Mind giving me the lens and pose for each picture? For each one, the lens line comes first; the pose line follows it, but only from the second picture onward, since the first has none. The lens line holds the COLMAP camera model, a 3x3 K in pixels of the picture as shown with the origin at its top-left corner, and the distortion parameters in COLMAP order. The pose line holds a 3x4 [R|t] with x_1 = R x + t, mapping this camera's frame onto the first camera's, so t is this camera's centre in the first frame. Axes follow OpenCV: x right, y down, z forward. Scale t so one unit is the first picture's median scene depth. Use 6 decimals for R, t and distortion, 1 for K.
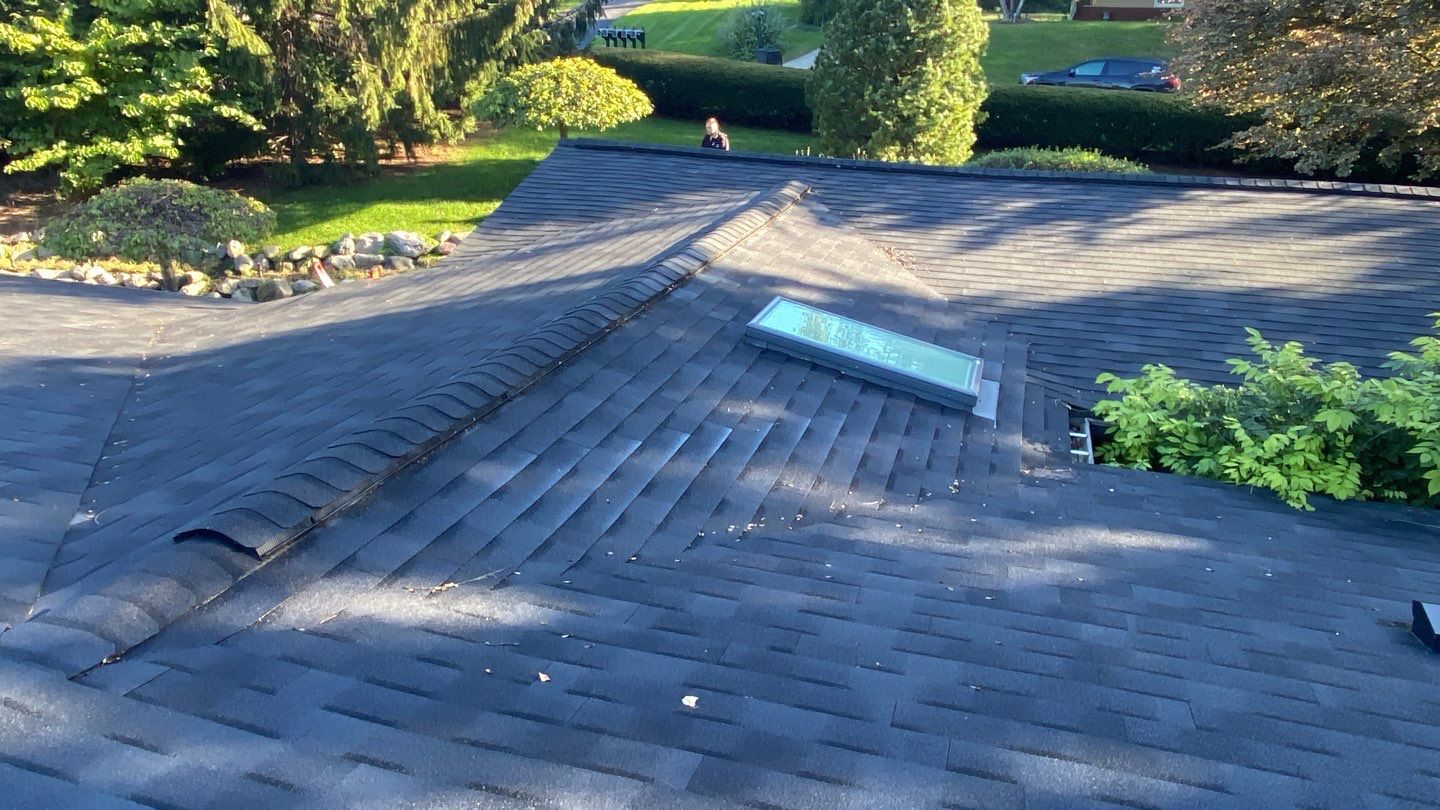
lens RADIAL K [[1002.5, 0, 720.0], [0, 1002.5, 405.0], [0, 0, 1]] dist [0.156971, -0.297775]
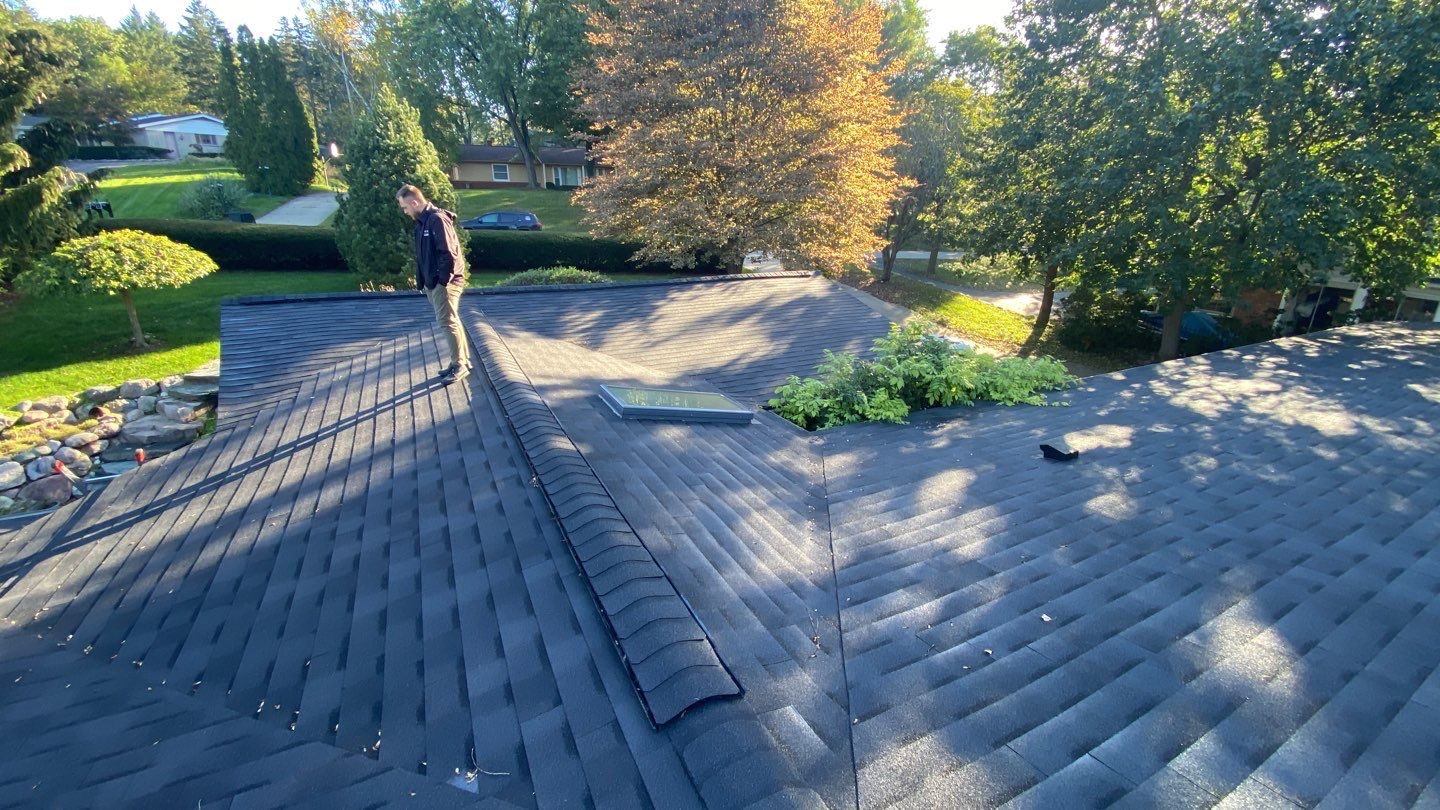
lens RADIAL K [[581.8, 0, 720.0], [0, 581.8, 405.0], [0, 0, 1]] dist [0.015221, -0.018336]
pose [[0.712904, -0.248190, 0.655873, -0.146406], [0.249370, 0.963866, 0.093684, -0.043135], [-0.655425, 0.096767, 0.749035, 0.085687]]
